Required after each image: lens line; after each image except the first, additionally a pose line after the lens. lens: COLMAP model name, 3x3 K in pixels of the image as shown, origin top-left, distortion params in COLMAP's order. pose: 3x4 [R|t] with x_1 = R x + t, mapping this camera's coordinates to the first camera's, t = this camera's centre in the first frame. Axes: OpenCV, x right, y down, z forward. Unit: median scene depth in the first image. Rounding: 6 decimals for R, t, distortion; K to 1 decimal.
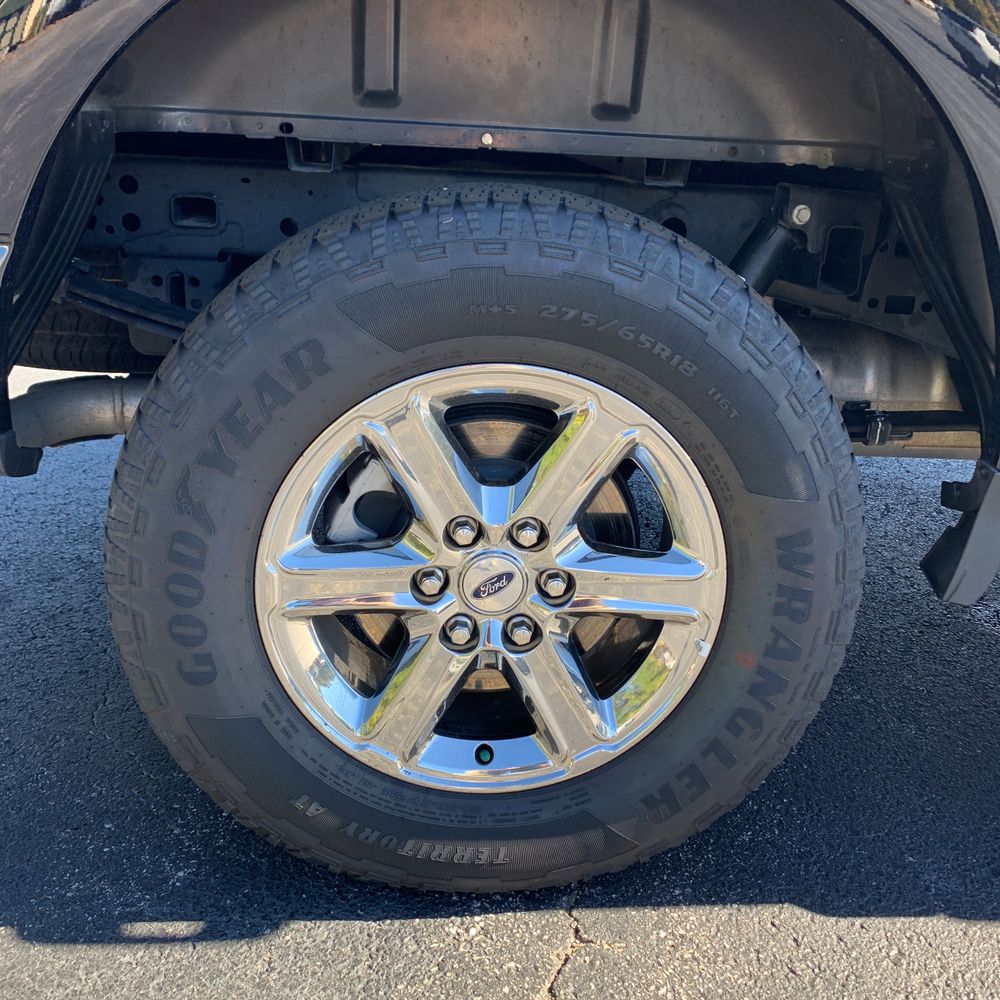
lens RADIAL K [[947.4, 0, 500.7], [0, 947.4, 497.9], [0, 0, 1]] dist [0.006693, -0.008480]
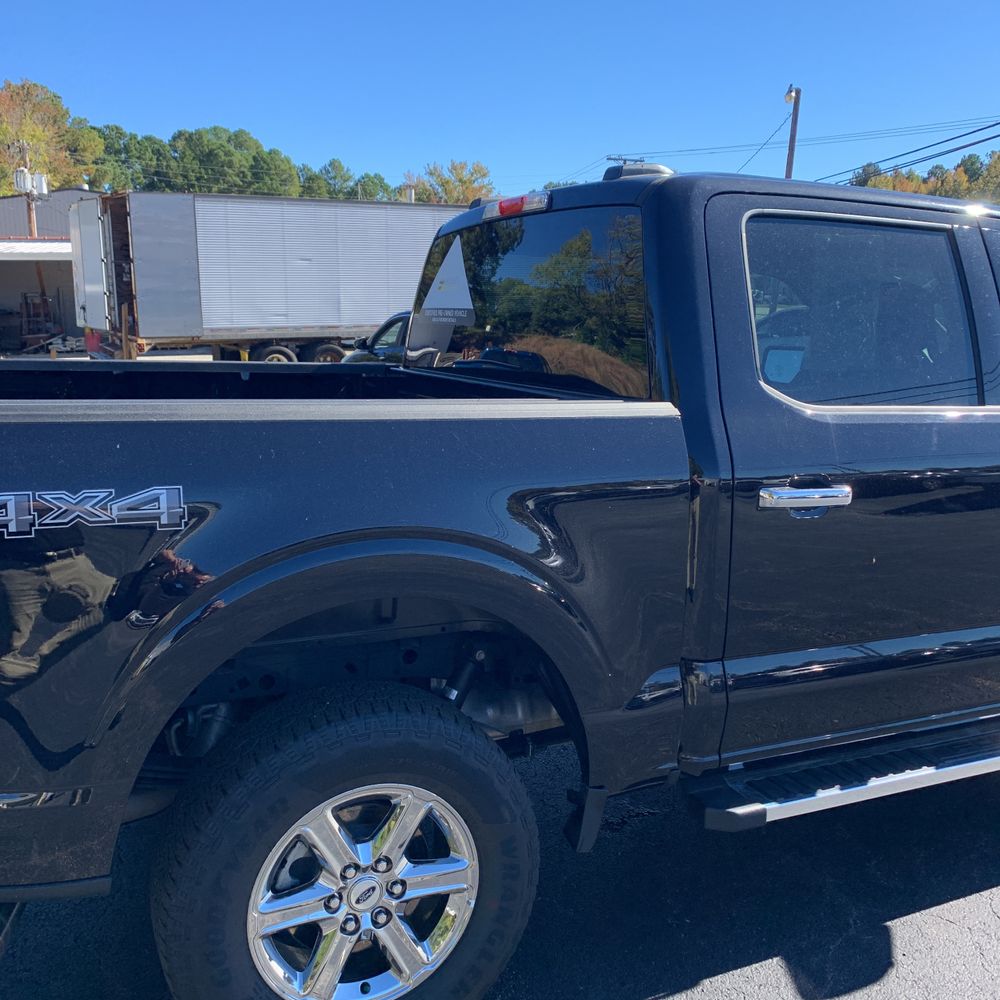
lens RADIAL K [[1049.9, 0, 505.6], [0, 1049.9, 499.4], [0, 0, 1]] dist [0.001275, -0.010962]
pose [[0.917497, -0.081368, 0.389331, -0.512441], [0.139556, 0.982477, -0.123546, -0.394509], [-0.372456, 0.167687, 0.912775, -1.185364]]
